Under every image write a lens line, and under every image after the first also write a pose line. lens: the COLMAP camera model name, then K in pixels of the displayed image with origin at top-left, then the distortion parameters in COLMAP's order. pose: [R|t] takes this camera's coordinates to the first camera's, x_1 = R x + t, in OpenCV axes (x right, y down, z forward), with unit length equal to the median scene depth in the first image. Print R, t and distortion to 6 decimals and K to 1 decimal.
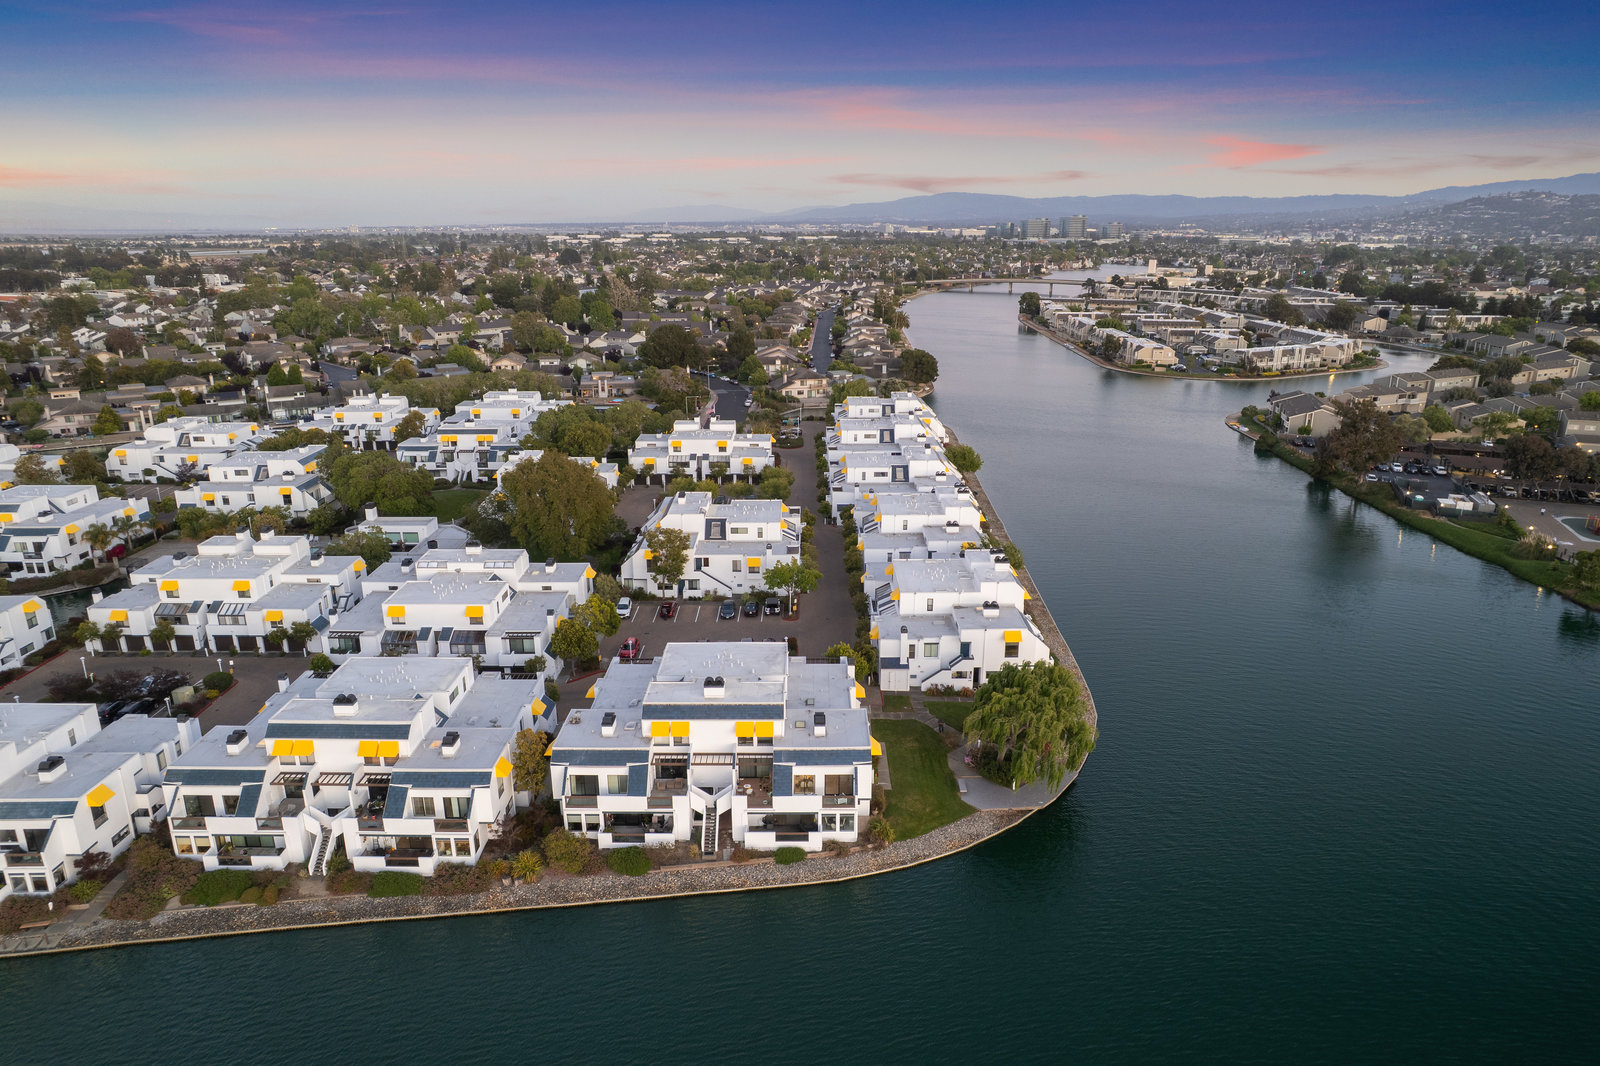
lens RADIAL K [[1025.8, 0, 807.9], [0, 1025.8, 539.9], [0, 0, 1]] dist [-0.073178, 0.066195]
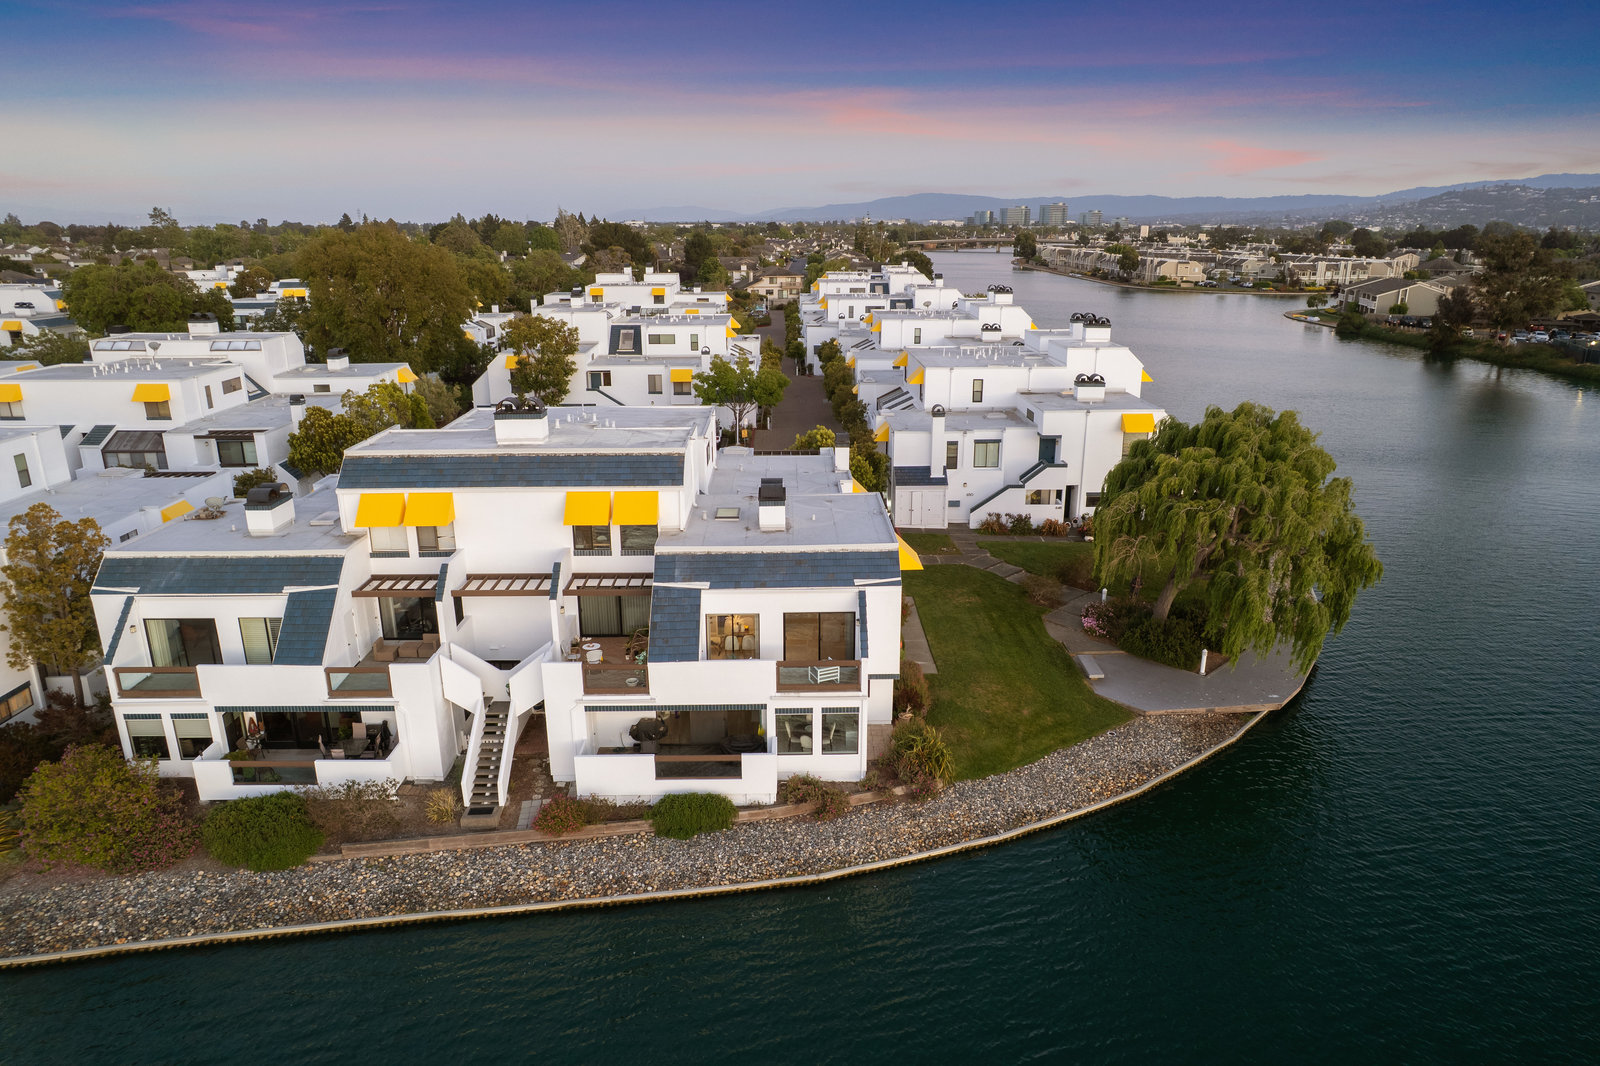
lens RADIAL K [[1025.8, 0, 807.6], [0, 1025.8, 538.9], [0, 0, 1]] dist [-0.073178, 0.066195]
pose [[0.999764, -0.006495, 0.020726, 0.013585], [0.006558, 0.999974, -0.002965, 0.154017], [-0.020707, 0.003100, 0.999781, 0.457425]]
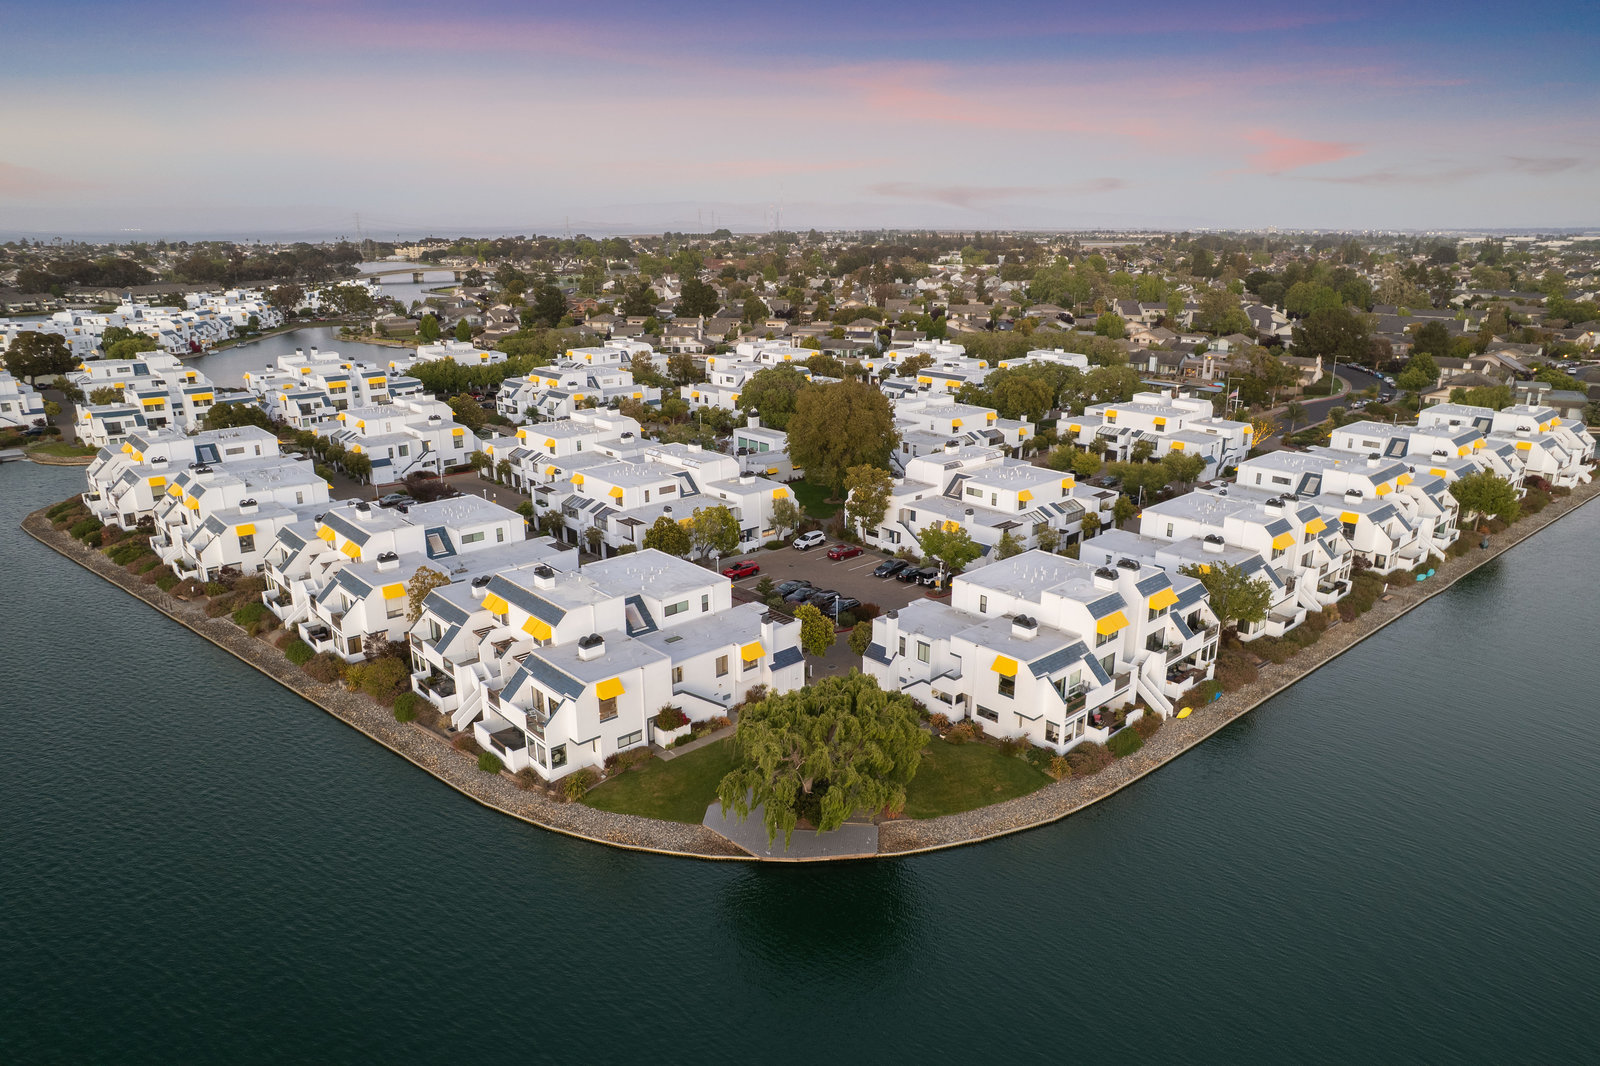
lens RADIAL K [[1025.8, 0, 810.5], [0, 1025.8, 539.8], [0, 0, 1]] dist [-0.073178, 0.066195]
pose [[0.674366, 0.218076, -0.705460, 0.575269], [-0.219764, 0.971374, 0.090199, -0.022046], [0.704936, 0.094208, 0.702987, 0.404100]]
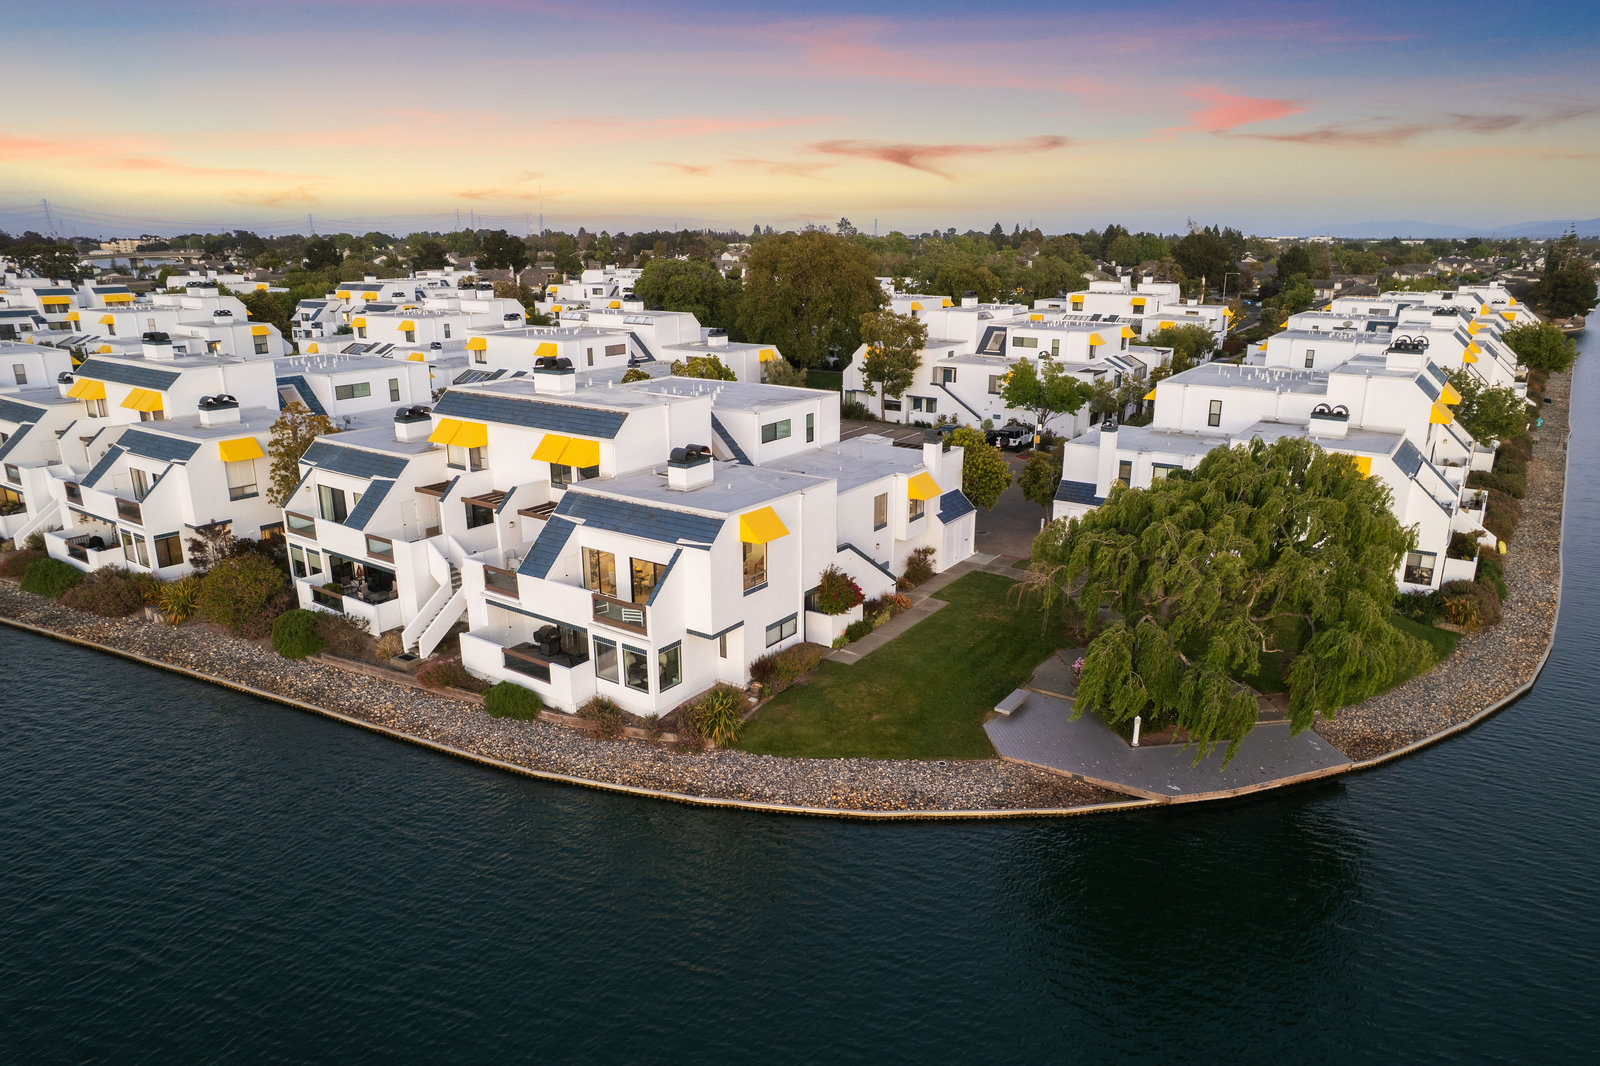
lens RADIAL K [[1025.8, 0, 809.4], [0, 1025.8, 535.8], [0, 0, 1]] dist [-0.073178, 0.066195]
pose [[0.822646, 0.160627, -0.545392, 0.248240], [-0.170115, 0.984856, 0.033463, 0.146186], [0.542507, 0.065251, 0.837513, 0.505718]]
